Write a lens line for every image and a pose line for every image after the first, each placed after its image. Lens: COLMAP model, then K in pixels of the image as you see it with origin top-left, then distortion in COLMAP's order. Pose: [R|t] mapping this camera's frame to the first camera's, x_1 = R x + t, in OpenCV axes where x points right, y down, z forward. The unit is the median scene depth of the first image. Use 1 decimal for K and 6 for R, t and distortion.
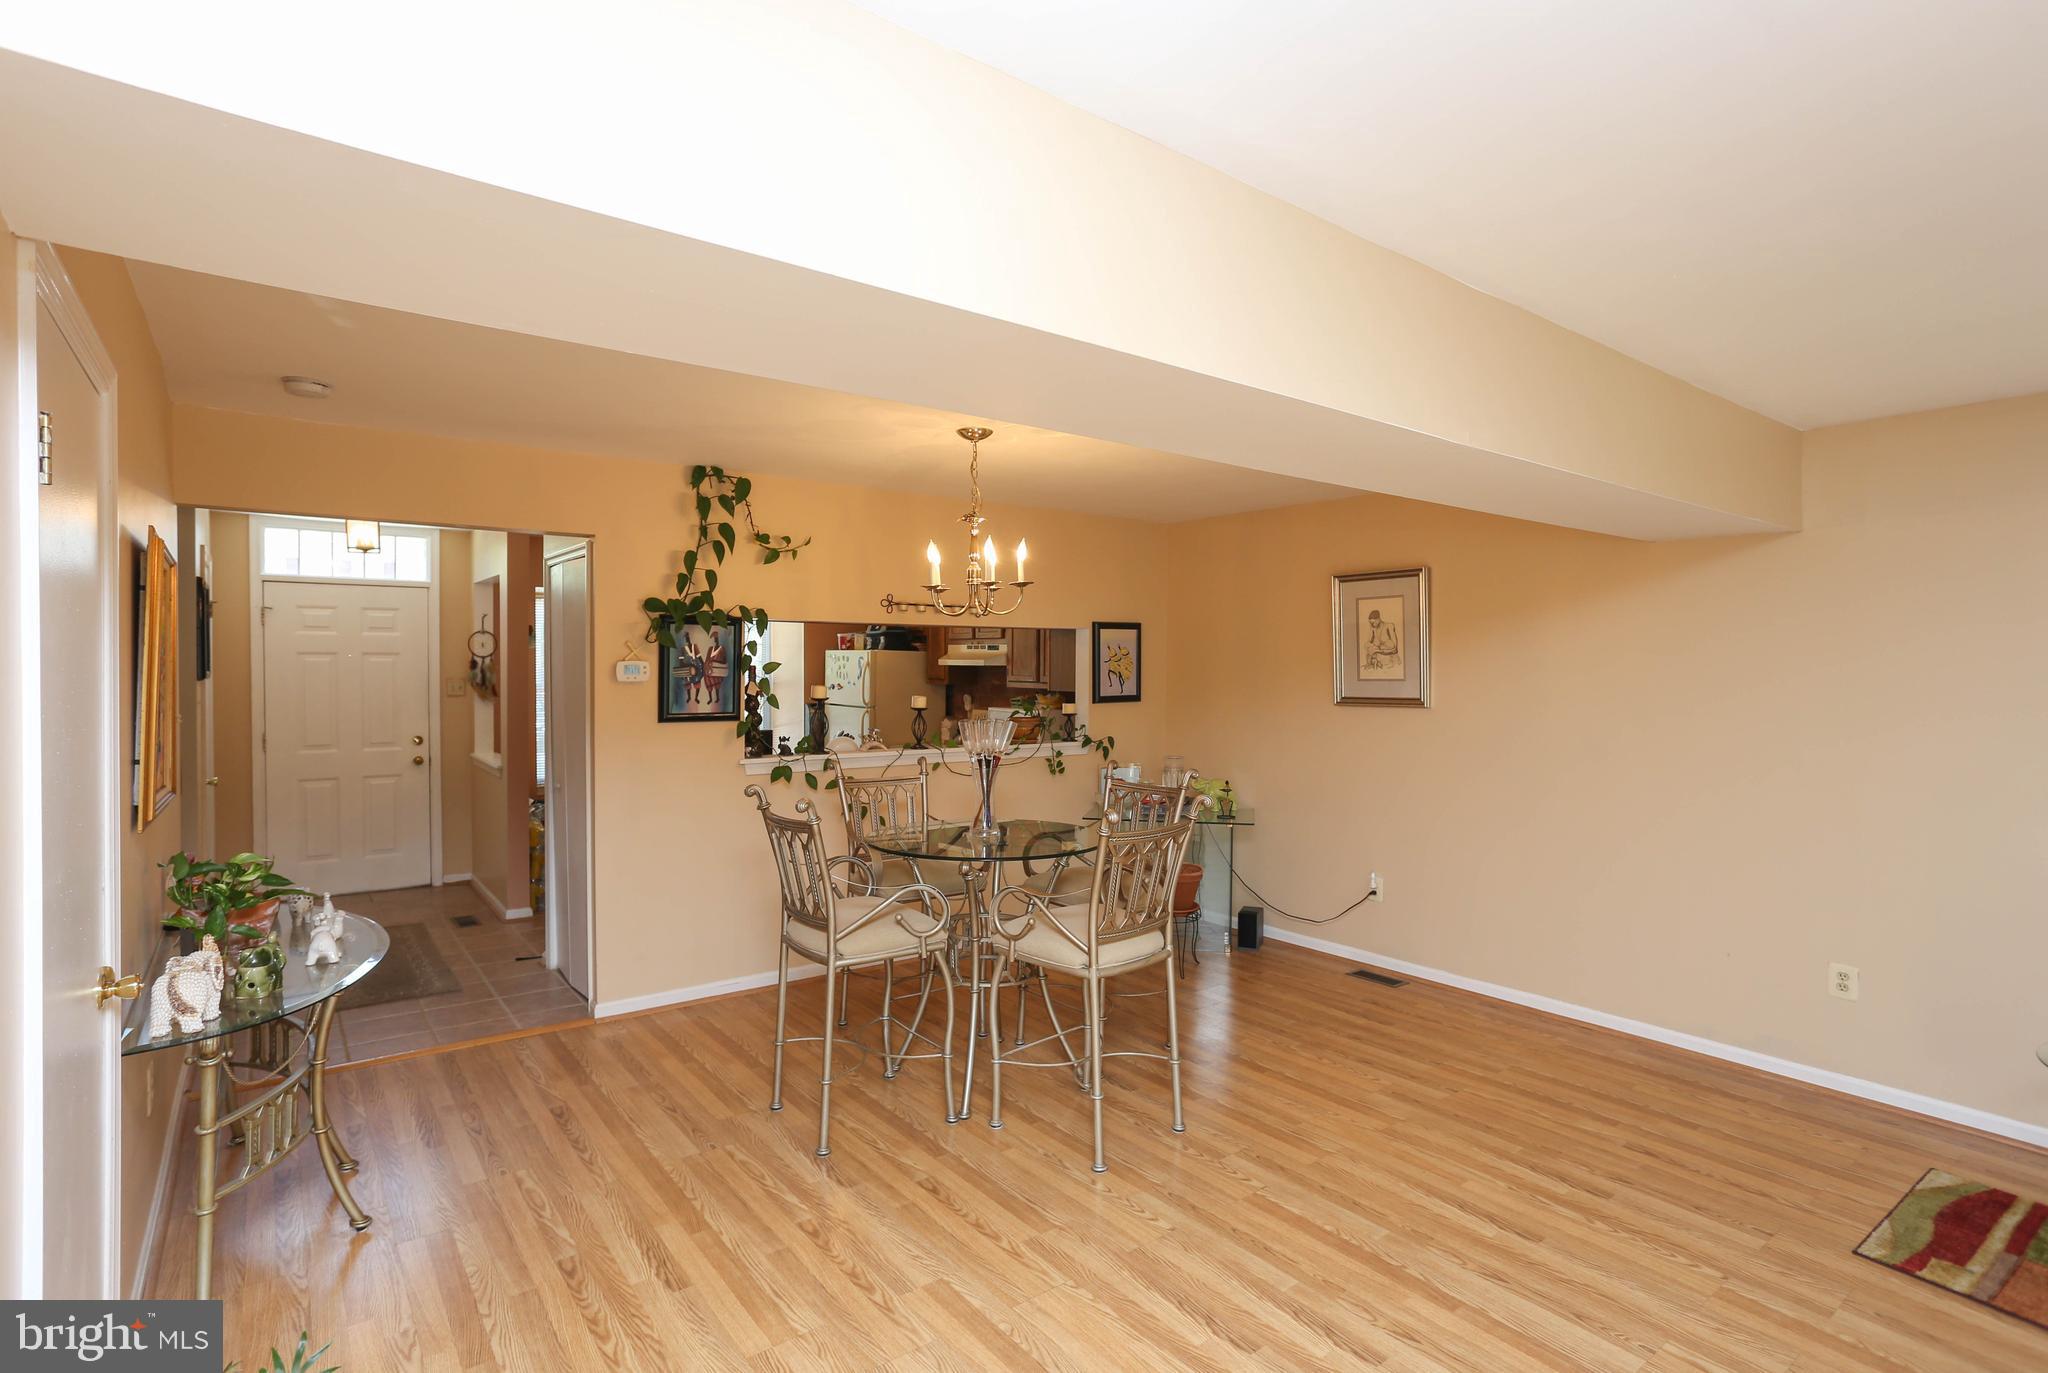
lens RADIAL K [[1026.2, 0, 1008.6], [0, 1026.2, 659.8], [0, 0, 1]] dist [-0.041154, 0.029506]
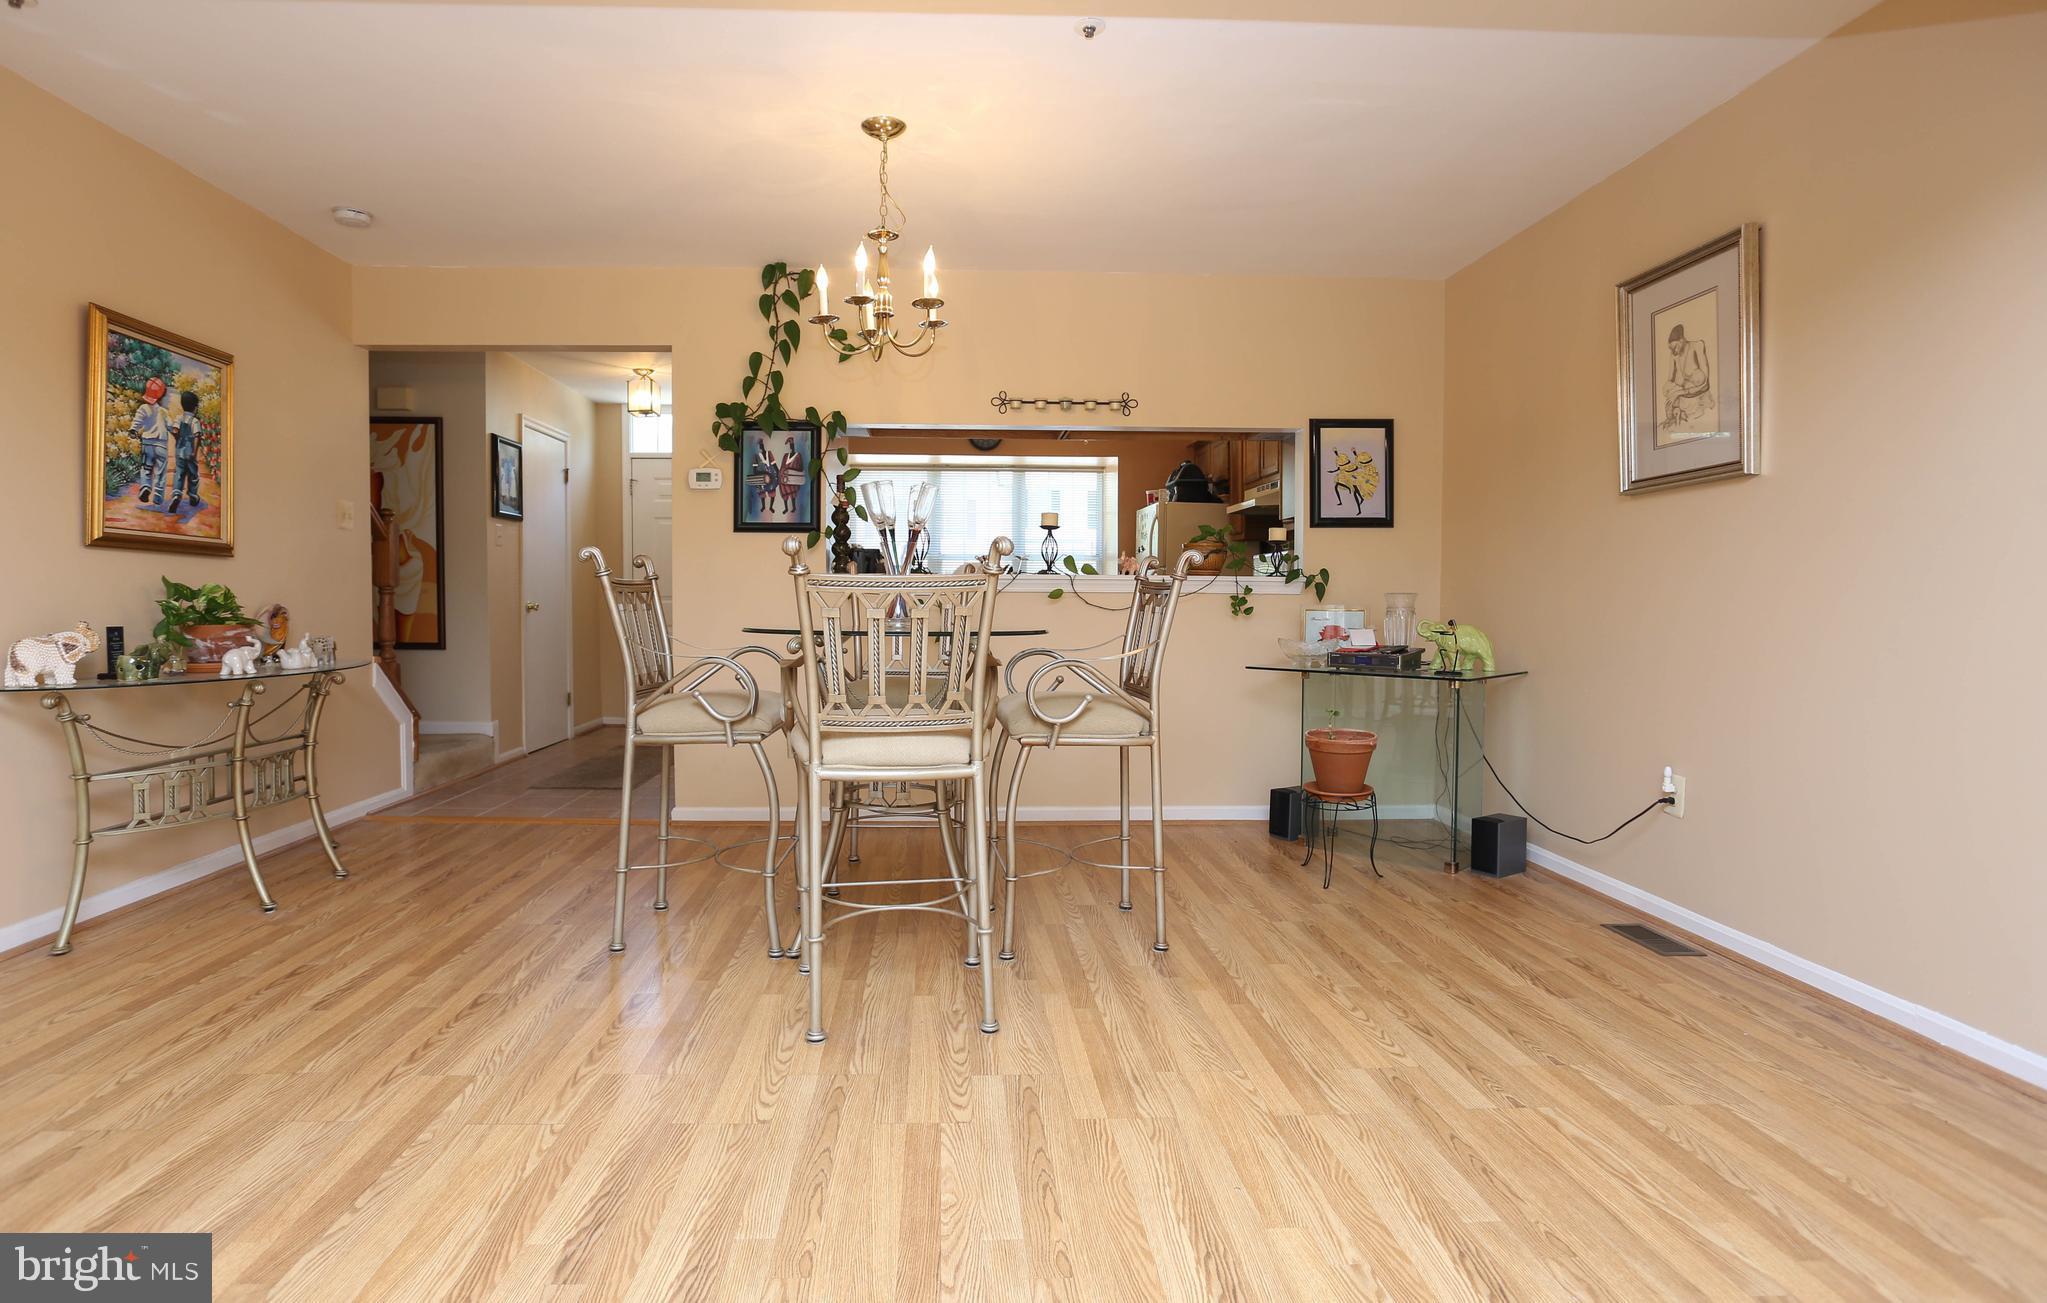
lens RADIAL K [[1031.4, 0, 971.9], [0, 1031.4, 610.6], [0, 0, 1]] dist [-0.027244, 0.000229]
pose [[0.815453, 0.006322, -0.578789, 0.366711], [-0.001022, 0.999955, 0.009482, 0.111683], [0.578823, -0.007141, 0.815422, 0.279998]]
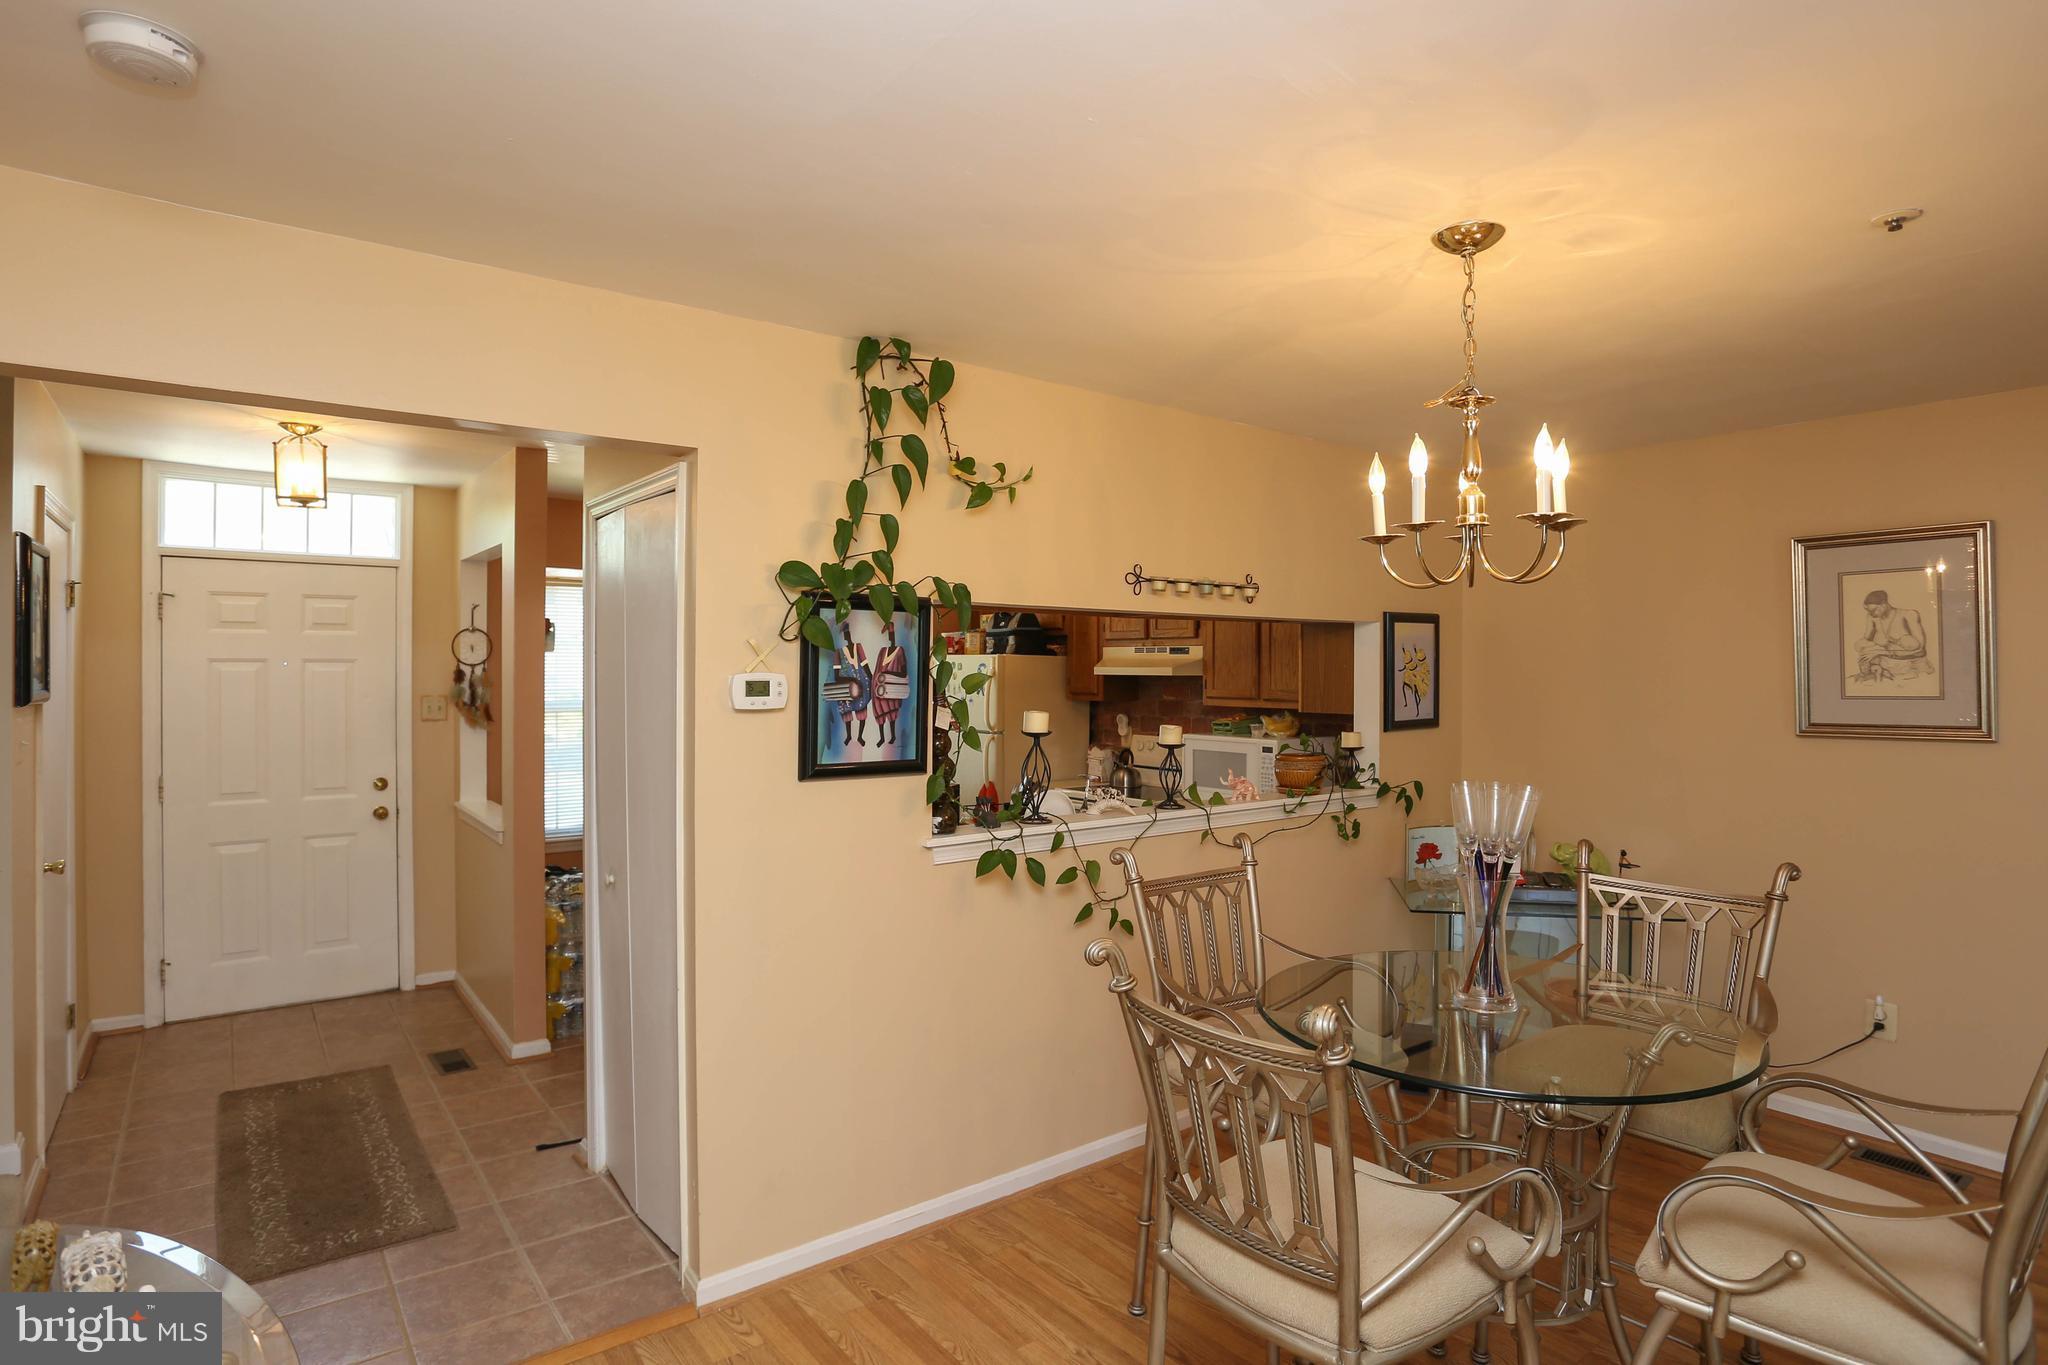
lens RADIAL K [[1074.1, 0, 1007.7], [0, 1074.1, 644.3], [0, 0, 1]] dist [-0.073157, 0.036202]
pose [[0.999920, -0.001956, 0.012467, -0.203358], [0.002206, 0.999796, -0.020086, -0.002229], [-0.012425, 0.020112, 0.999721, 0.345390]]
